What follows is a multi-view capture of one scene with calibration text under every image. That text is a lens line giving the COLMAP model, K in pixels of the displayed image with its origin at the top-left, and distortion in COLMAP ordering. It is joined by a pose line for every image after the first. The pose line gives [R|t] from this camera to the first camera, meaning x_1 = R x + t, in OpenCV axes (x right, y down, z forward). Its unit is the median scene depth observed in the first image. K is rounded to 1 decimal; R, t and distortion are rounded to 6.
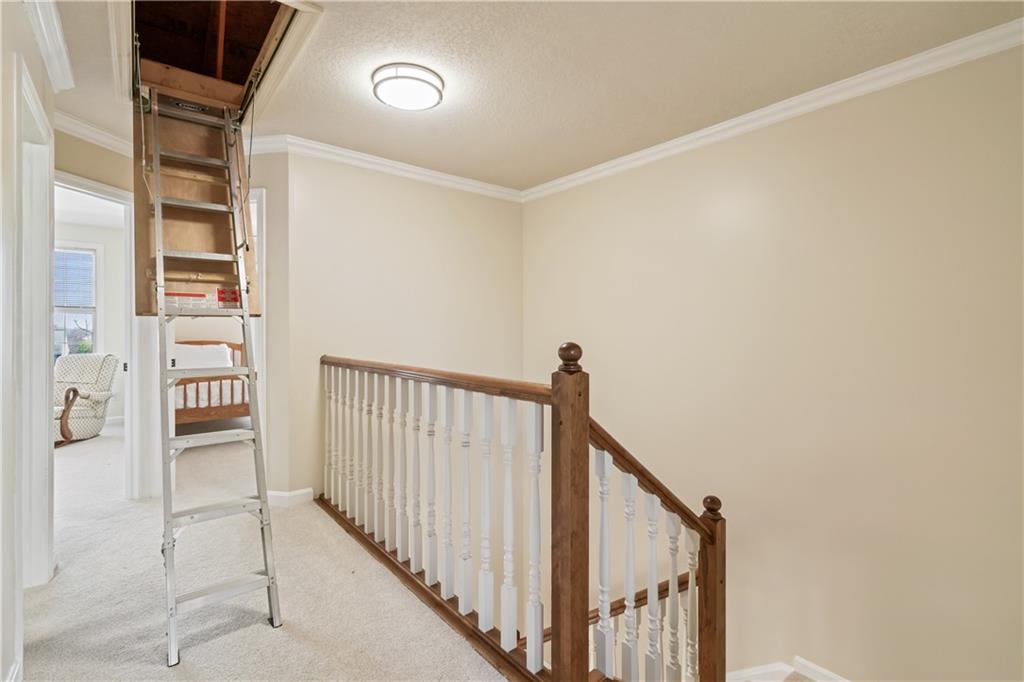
lens RADIAL K [[472.0, 0, 510.0], [0, 472.0, 327.9], [0, 0, 1]] dist [-0.001455, -0.000168]
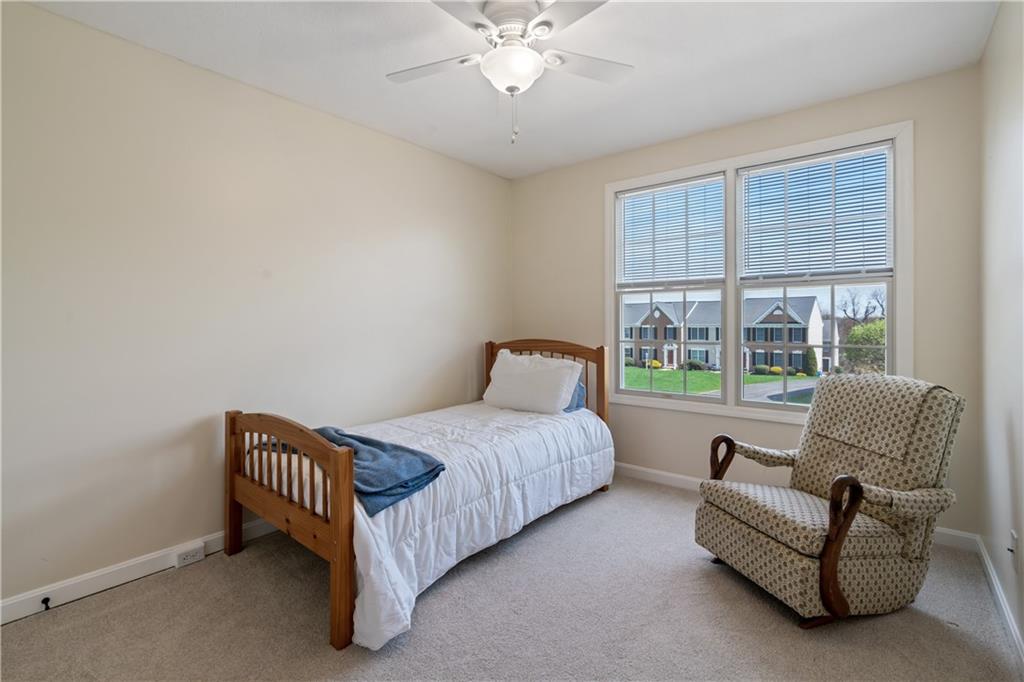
lens RADIAL K [[472.0, 0, 510.0], [0, 472.0, 327.9], [0, 0, 1]] dist [-0.001455, -0.000168]
pose [[0.208091, 0.011142, -0.978046, -0.594100], [0.012765, 0.999819, 0.014106, 0.001507], [0.978026, -0.015421, 0.207911, 0.634222]]
